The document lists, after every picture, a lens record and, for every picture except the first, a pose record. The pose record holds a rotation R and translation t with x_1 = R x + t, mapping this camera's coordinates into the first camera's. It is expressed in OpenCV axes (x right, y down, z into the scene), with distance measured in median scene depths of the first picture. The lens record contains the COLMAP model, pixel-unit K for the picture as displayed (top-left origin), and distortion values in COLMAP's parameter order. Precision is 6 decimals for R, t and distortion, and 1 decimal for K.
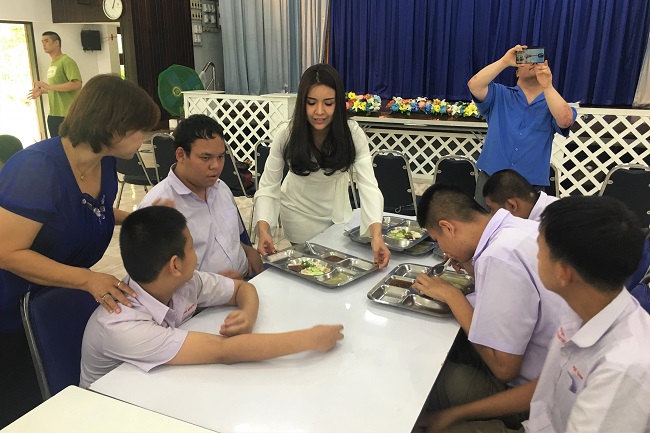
lens RADIAL K [[583.9, 0, 309.6], [0, 583.9, 216.4], [0, 0, 1]] dist [0.040523, -0.005659]
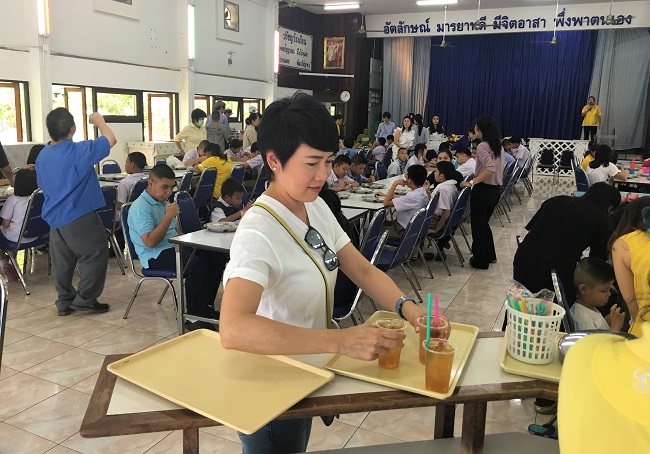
lens RADIAL K [[567.2, 0, 307.5], [0, 567.2, 213.4], [0, 0, 1]] dist [-0.000111, -0.021352]
pose [[0.999207, 0.026664, -0.029575, -0.462703], [-0.029409, 0.994883, -0.096659, 0.365751], [0.026846, 0.097452, 0.994878, -1.339595]]
